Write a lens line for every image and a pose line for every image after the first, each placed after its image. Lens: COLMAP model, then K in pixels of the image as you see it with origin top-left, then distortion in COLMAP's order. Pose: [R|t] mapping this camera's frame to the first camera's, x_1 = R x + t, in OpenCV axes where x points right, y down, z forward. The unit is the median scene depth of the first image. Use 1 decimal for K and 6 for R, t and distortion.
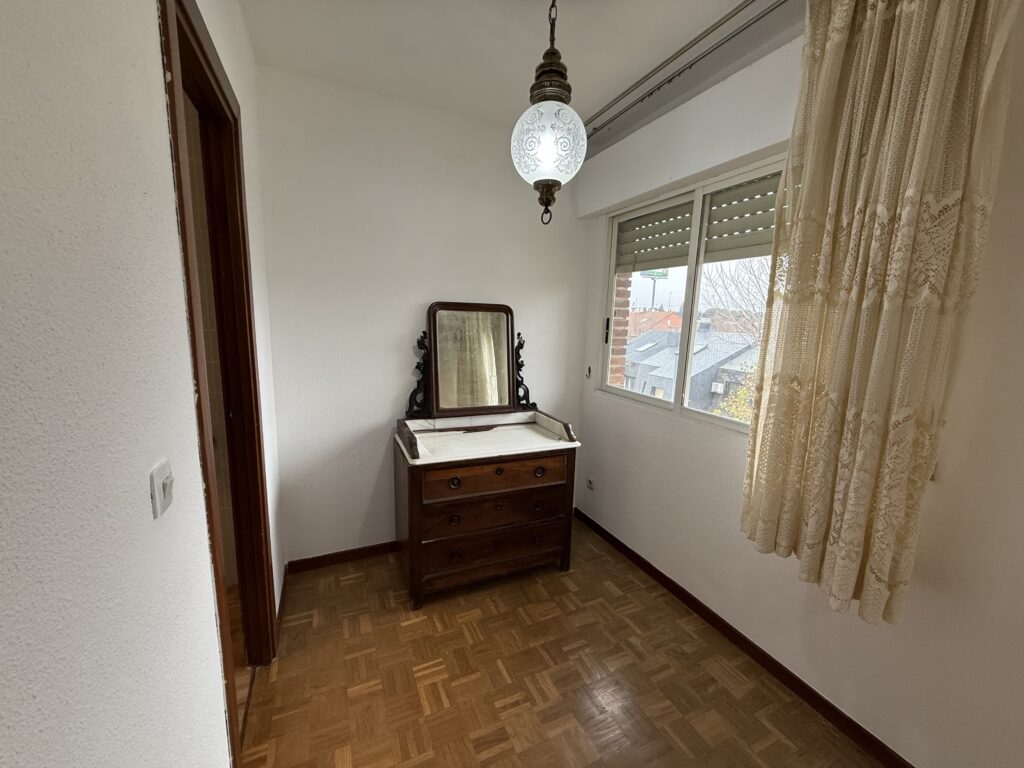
lens RADIAL K [[408.2, 0, 510.6], [0, 408.2, 386.9], [0, 0, 1]] dist [0.000149, -0.000588]
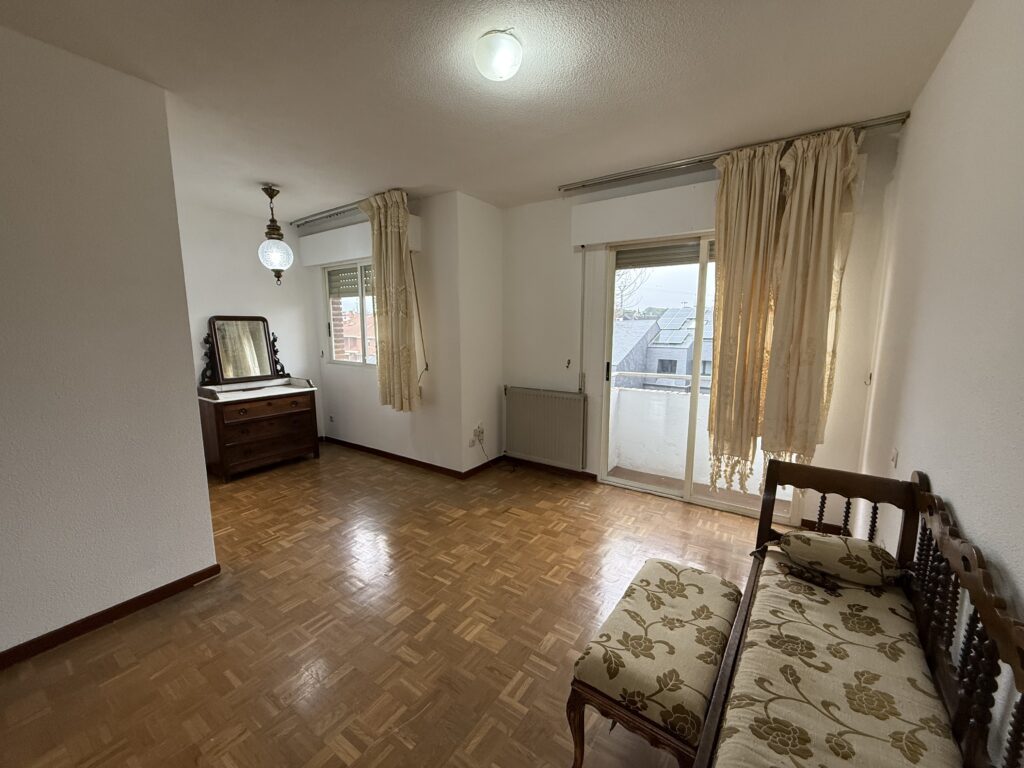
lens RADIAL K [[408.2, 0, 512.1], [0, 408.2, 386.9], [0, 0, 1]] dist [0.000149, -0.000588]
pose [[0.855261, -0.106729, 0.507087, -0.014870], [0.112272, 0.993481, 0.019745, 0.186347], [-0.505889, 0.040045, 0.861669, -1.049301]]
